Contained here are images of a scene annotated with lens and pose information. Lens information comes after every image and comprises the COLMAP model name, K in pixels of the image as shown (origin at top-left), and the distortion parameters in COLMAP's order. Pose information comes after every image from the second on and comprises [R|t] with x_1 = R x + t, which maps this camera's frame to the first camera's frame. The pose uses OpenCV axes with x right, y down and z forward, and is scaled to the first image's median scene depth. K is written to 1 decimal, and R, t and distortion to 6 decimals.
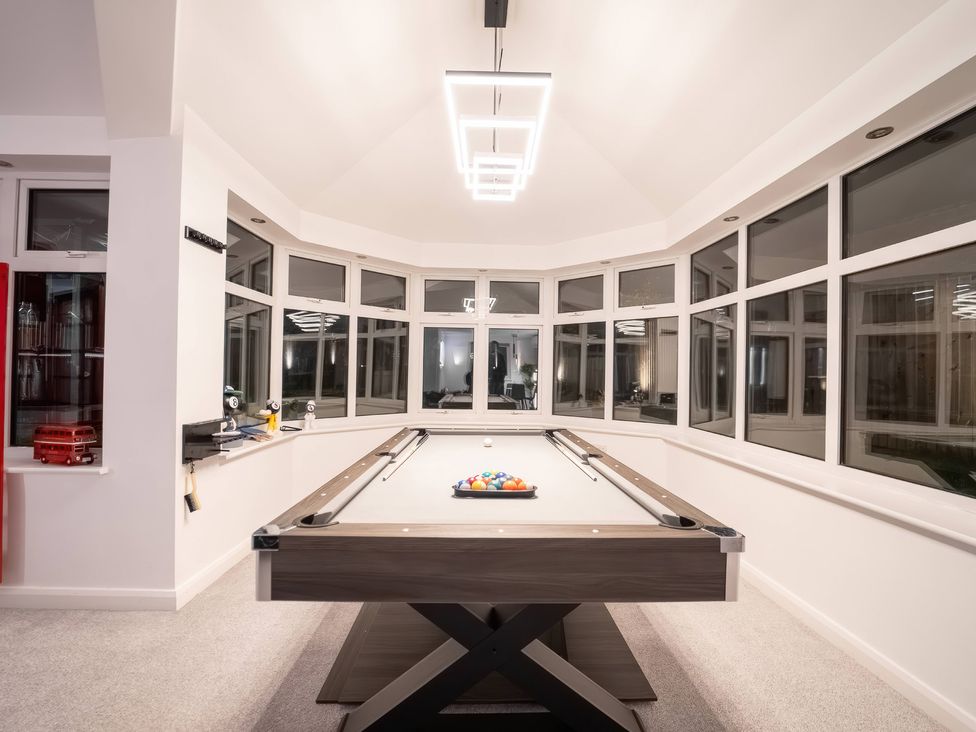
lens RADIAL K [[450.9, 0, 490.0], [0, 450.9, 372.8], [0, 0, 1]] dist [-0.020358, -0.000331]
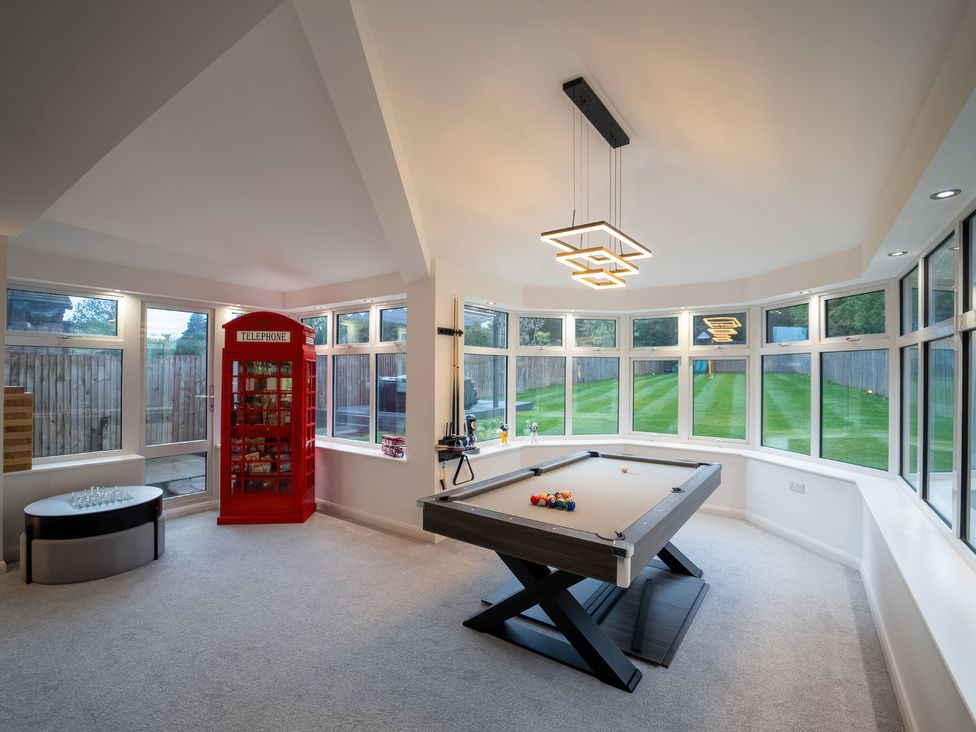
lens RADIAL K [[450.9, 0, 490.2], [0, 450.9, 374.4], [0, 0, 1]] dist [-0.020358, -0.000331]
pose [[0.794600, -0.009990, -0.607051, 0.343850], [0.006136, 0.999946, -0.008424, -0.077204], [0.607102, 0.002969, 0.794619, -0.179739]]
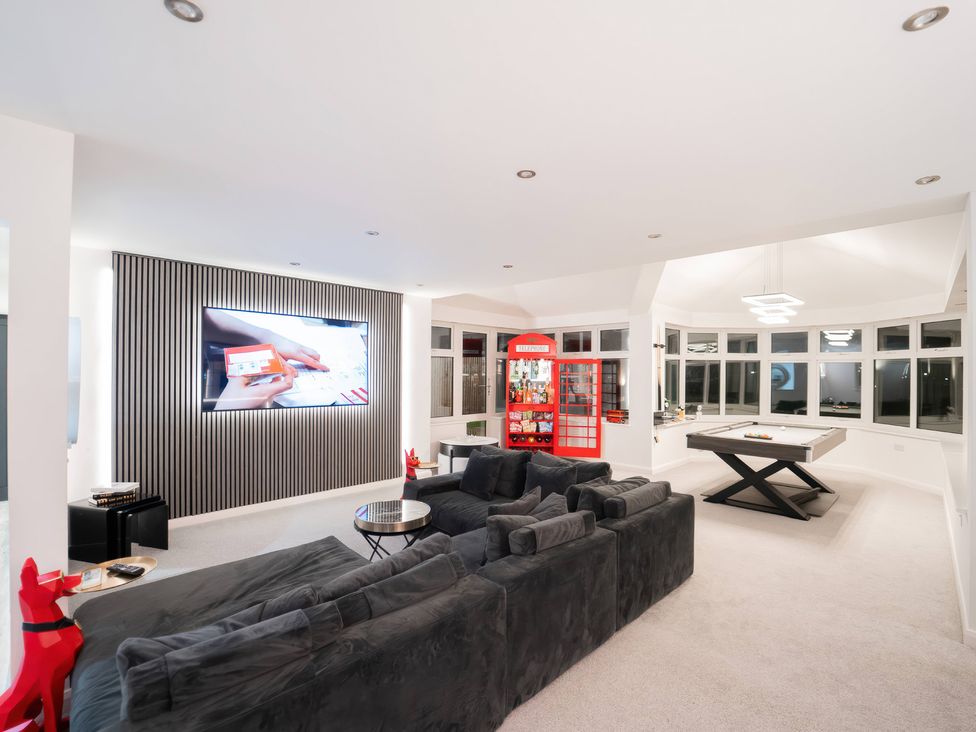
lens RADIAL K [[450.9, 0, 488.2], [0, 450.9, 374.0], [0, 0, 1]] dist [-0.020358, -0.000331]
pose [[0.680099, -0.002929, -0.733114, 0.440701], [0.002033, 0.999996, -0.002110, -0.077807], [0.733117, -0.000056, 0.680102, -1.086072]]
